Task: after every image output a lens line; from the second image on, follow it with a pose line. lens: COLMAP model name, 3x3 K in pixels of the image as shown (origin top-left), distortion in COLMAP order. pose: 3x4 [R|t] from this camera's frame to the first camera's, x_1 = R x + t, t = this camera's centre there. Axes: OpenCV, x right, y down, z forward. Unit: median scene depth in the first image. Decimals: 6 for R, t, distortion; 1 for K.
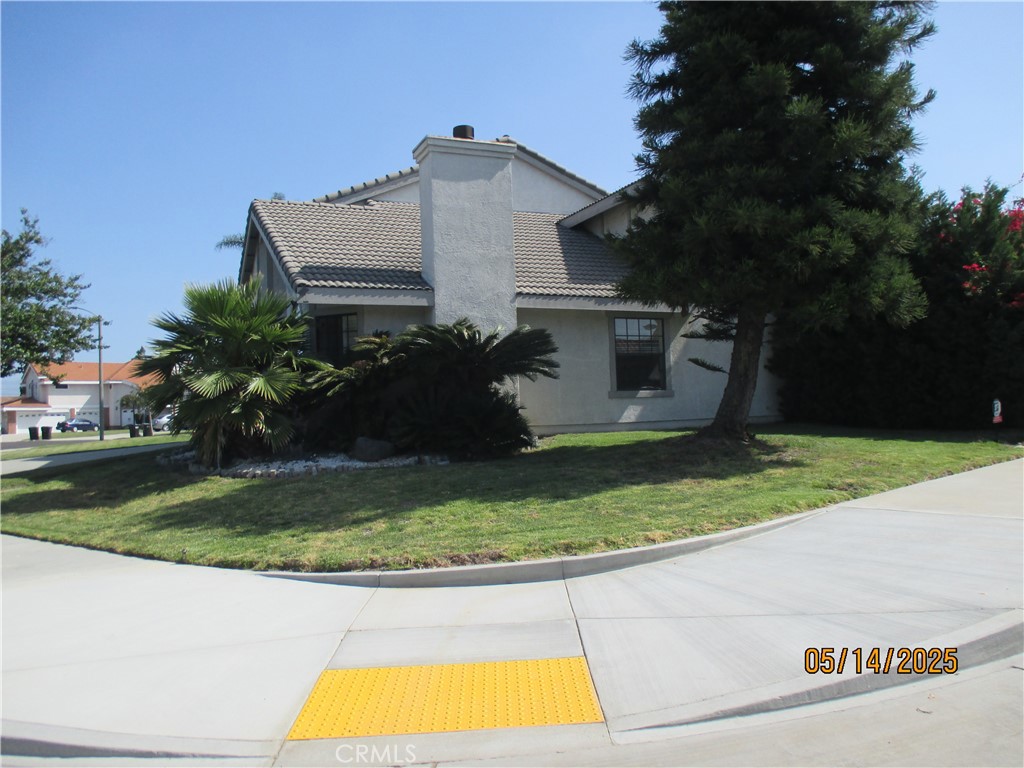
lens RADIAL K [[888.3, 0, 512.0], [0, 888.3, 384.0], [0, 0, 1]] dist [-0.014580, 0.006943]
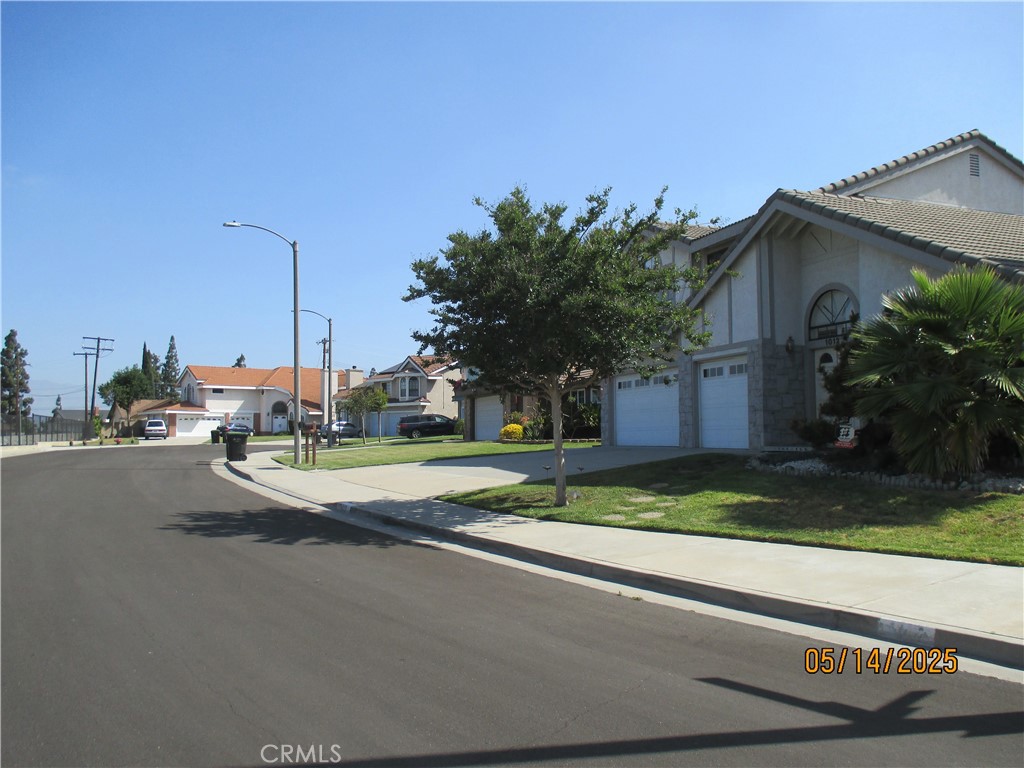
lens RADIAL K [[888.3, 0, 512.0], [0, 888.3, 384.0], [0, 0, 1]] dist [-0.014580, 0.006943]
pose [[0.998843, 0.024991, -0.041089, -0.138816], [-0.025792, 0.999485, -0.019069, 0.005814], [0.040591, 0.020107, 0.998974, 0.015606]]
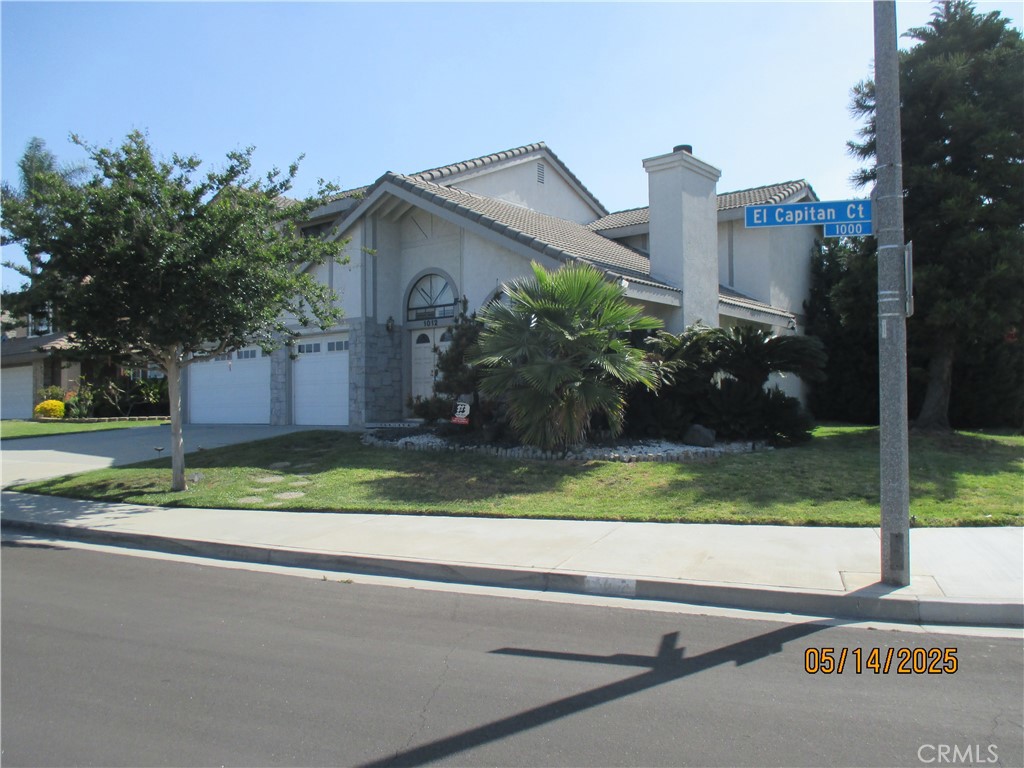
lens RADIAL K [[888.3, 0, 512.0], [0, 888.3, 384.0], [0, 0, 1]] dist [-0.014580, 0.006943]
pose [[0.872844, 0.038662, 0.486465, -0.166742], [-0.038175, 0.999211, -0.010916, 0.006849], [-0.486503, -0.009043, 0.873632, 0.026010]]
